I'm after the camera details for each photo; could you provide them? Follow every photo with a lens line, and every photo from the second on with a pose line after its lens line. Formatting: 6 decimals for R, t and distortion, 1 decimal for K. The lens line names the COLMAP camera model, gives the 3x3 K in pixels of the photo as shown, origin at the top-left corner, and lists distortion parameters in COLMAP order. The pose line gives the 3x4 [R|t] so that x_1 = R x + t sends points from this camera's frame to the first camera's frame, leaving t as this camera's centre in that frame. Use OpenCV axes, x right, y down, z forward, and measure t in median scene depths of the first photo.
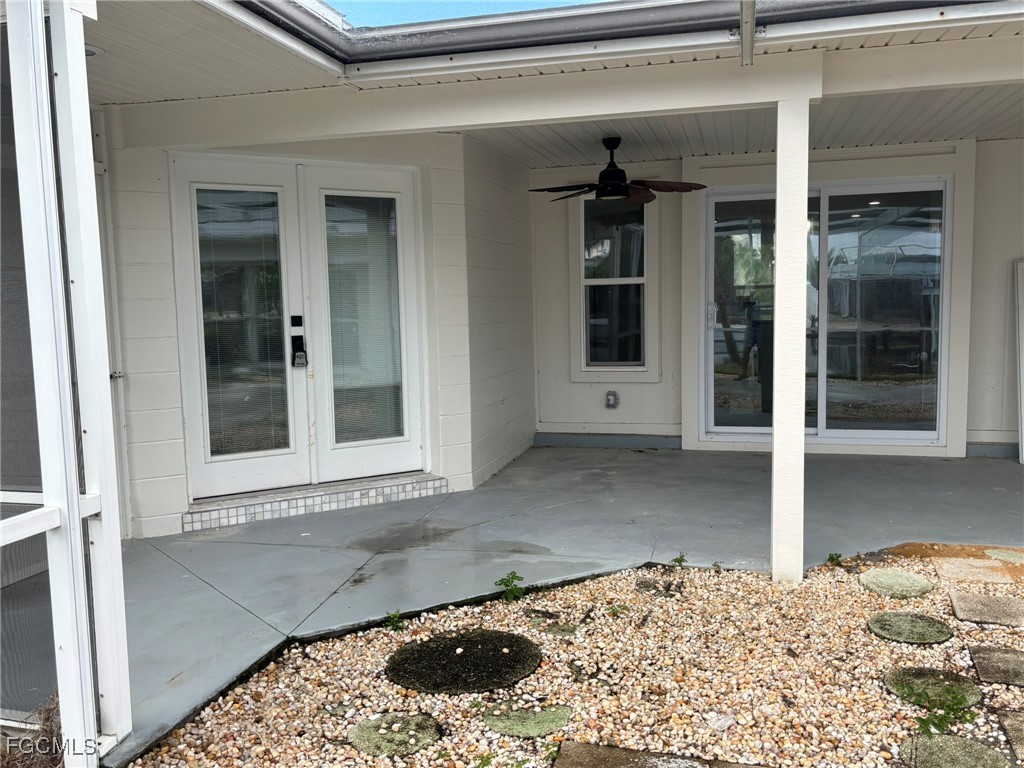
lens RADIAL K [[861.7, 0, 512.0], [0, 861.7, 384.0], [0, 0, 1]] dist [-0.005039, 0.003148]
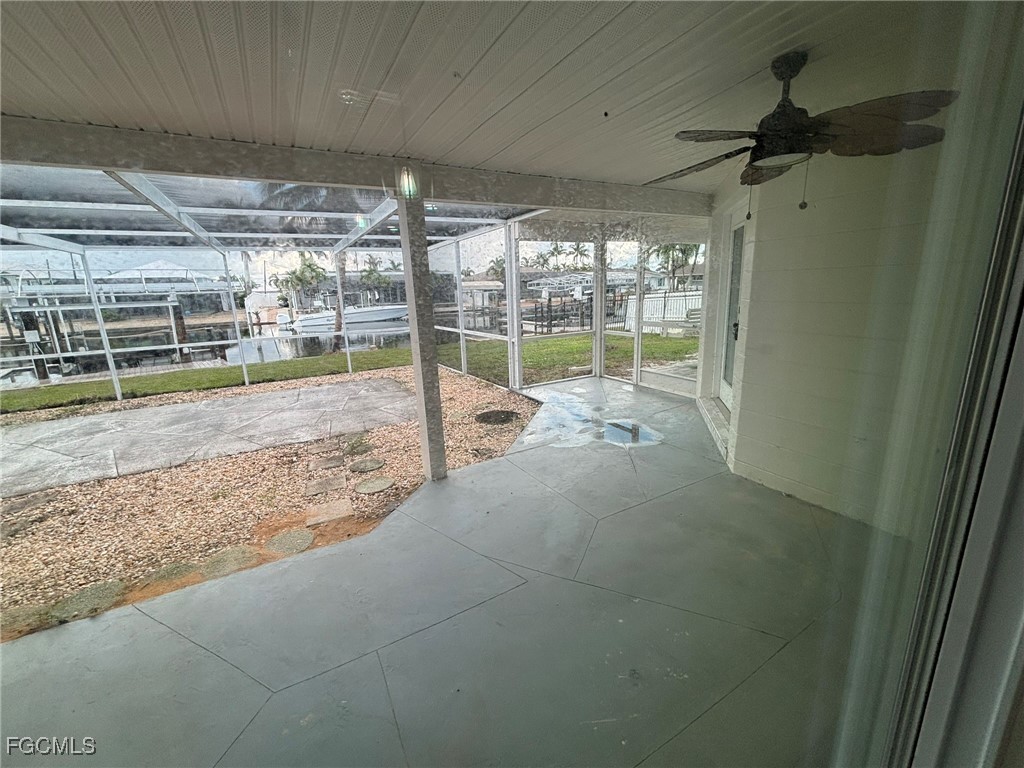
lens RADIAL K [[412.7, 0, 511.3], [0, 412.7, 380.9], [0, 0, 1]] dist [-0.000993, 0.000625]
pose [[-0.714415, 0.202550, -0.669765, 0.856325], [-0.019172, 0.951161, 0.308101, -0.264668], [0.699460, 0.232952, -0.675640, 1.911777]]
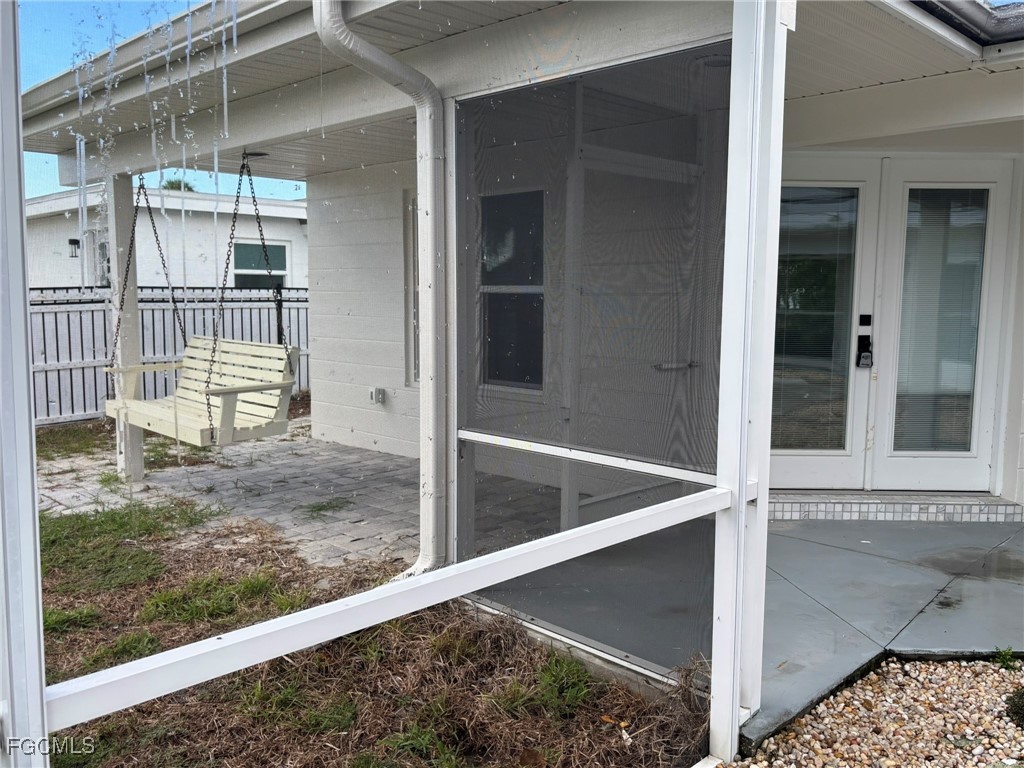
lens RADIAL K [[861.7, 0, 512.0], [0, 861.7, 384.0], [0, 0, 1]] dist [-0.005039, 0.003148]
pose [[0.865037, 0.085731, -0.494328, -0.166275], [-0.081162, 0.996227, 0.030747, 0.000954], [0.495099, 0.013524, 0.868731, -0.050905]]
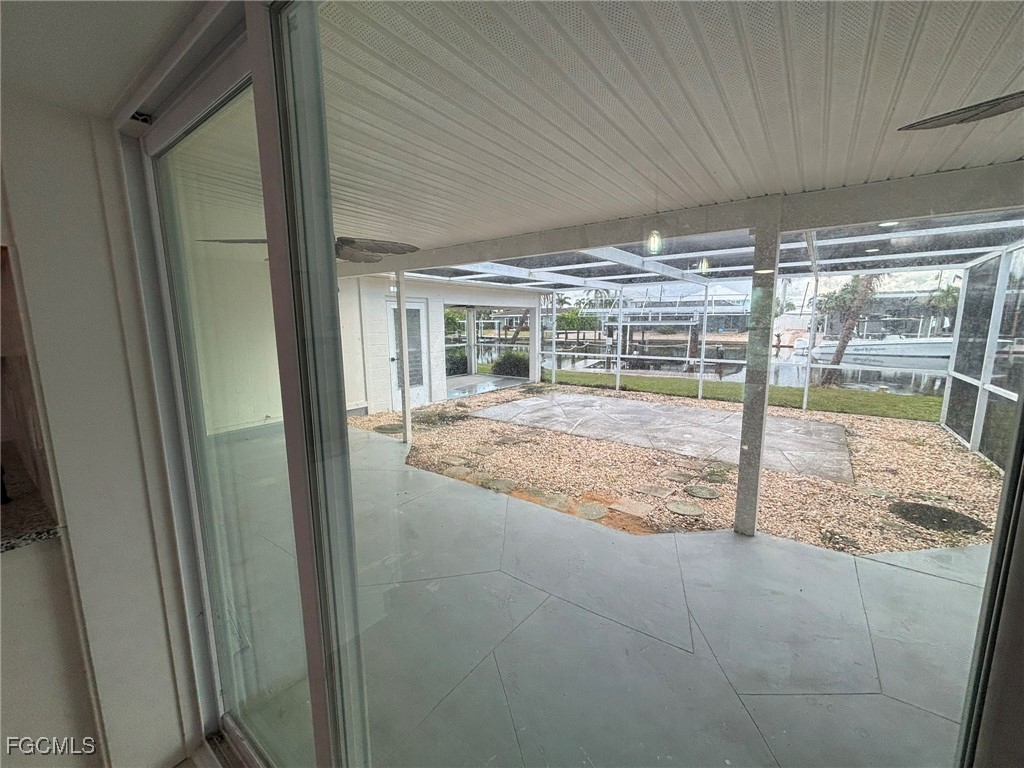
lens RADIAL K [[412.7, 0, 511.3], [0, 412.7, 380.9], [0, 0, 1]] dist [-0.000993, 0.000625]
pose [[-0.929159, -0.025643, 0.368790, 0.522969], [0.065090, 0.970658, 0.231485, -0.296404], [-0.363905, 0.239091, -0.900227, 2.085508]]
